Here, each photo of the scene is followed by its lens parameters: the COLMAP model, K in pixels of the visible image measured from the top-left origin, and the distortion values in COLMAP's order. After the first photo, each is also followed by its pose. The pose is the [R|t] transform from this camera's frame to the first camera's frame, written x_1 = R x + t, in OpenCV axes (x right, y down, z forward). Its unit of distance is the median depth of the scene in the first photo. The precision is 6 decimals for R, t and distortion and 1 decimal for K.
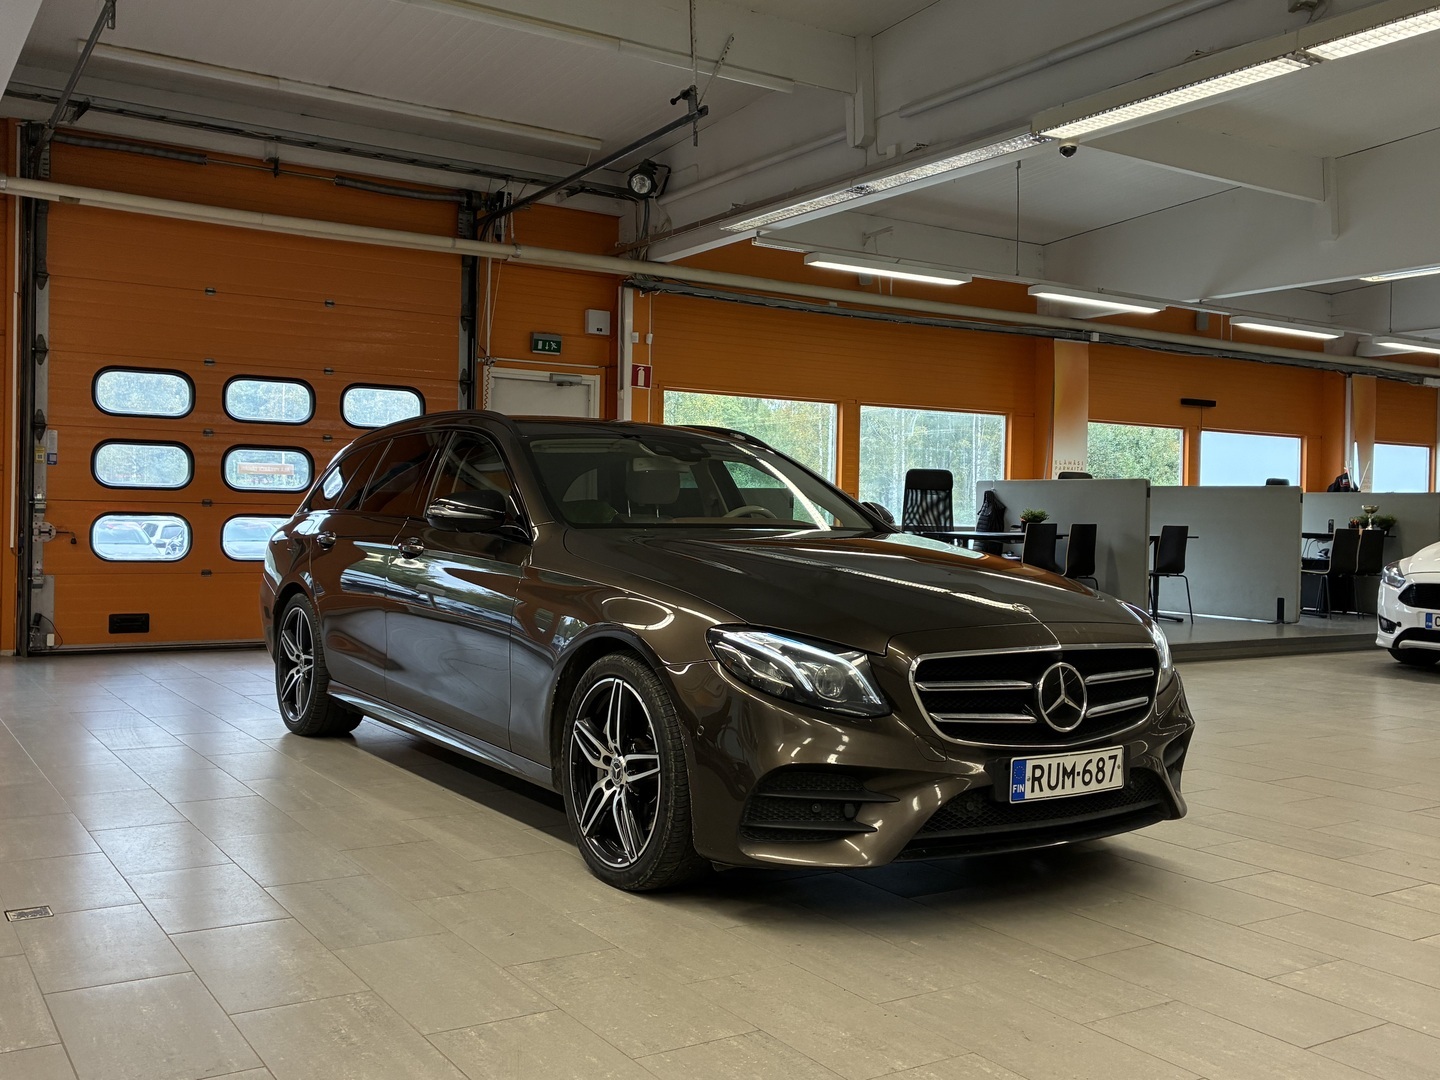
lens RADIAL K [[1353.6, 0, 719.9], [0, 1353.6, 547.9], [0, 0, 1]] dist [0.021059, 0.000000]
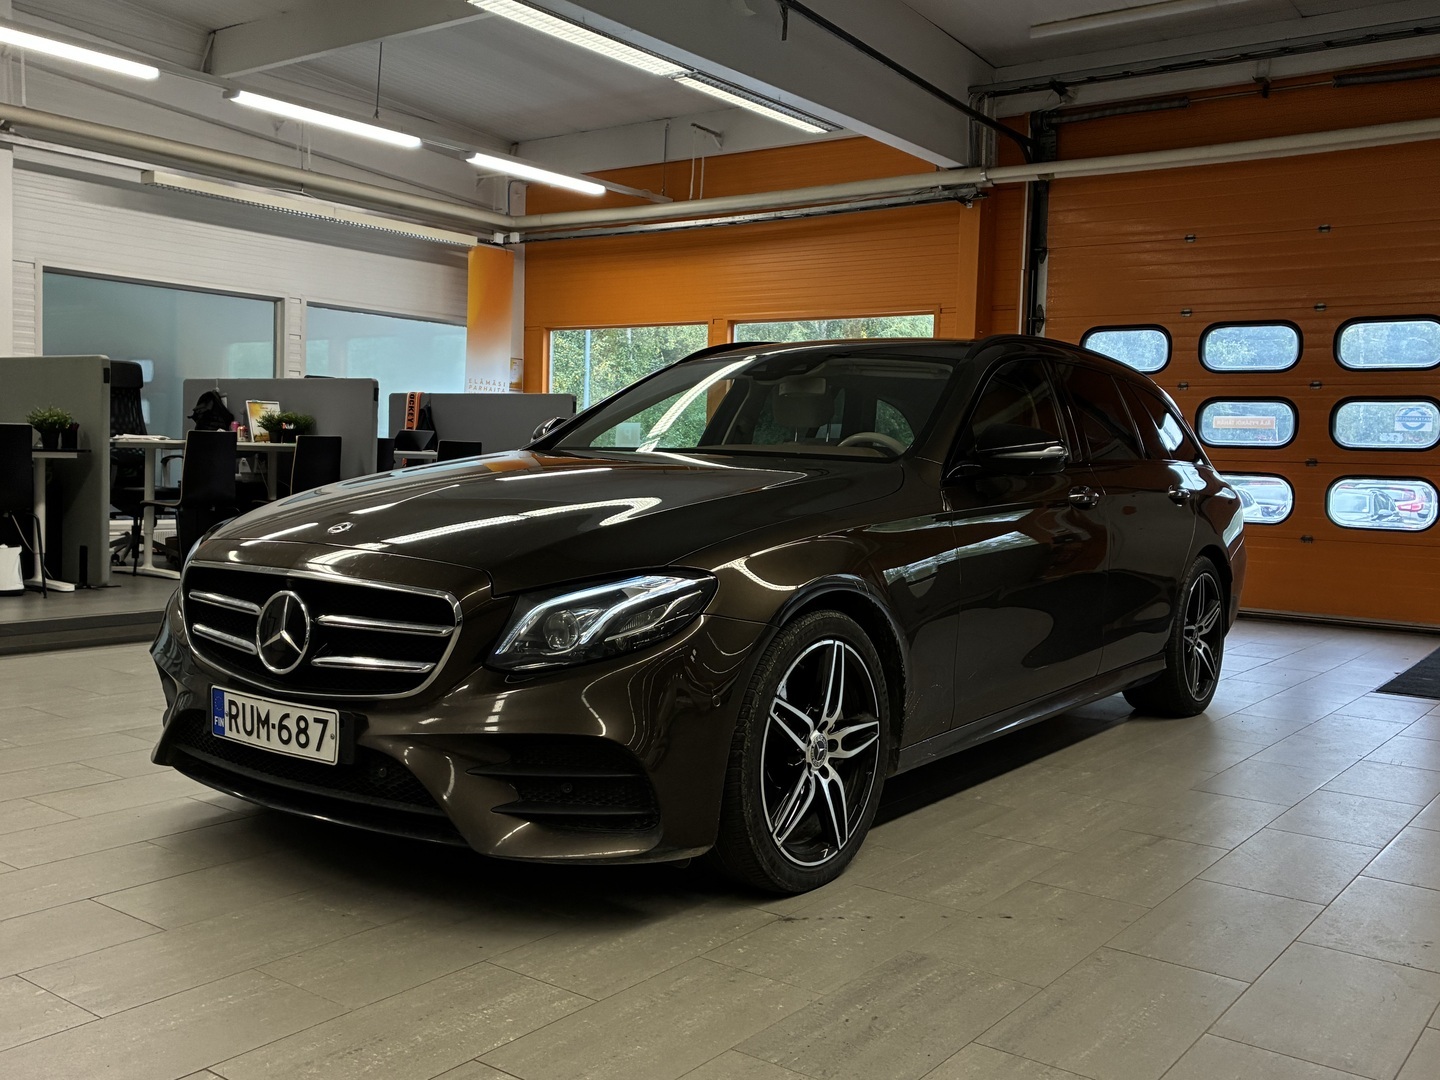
lens RADIAL K [[1353.6, 0, 721.9], [0, 1353.6, 531.6], [0, 0, 1]] dist [0.021059, 0.000000]
pose [[0.348041, 0.044289, -0.936433, 1.116087], [-0.043829, 0.998560, 0.030937, 0.010672], [0.936454, 0.030275, 0.349481, 0.953747]]
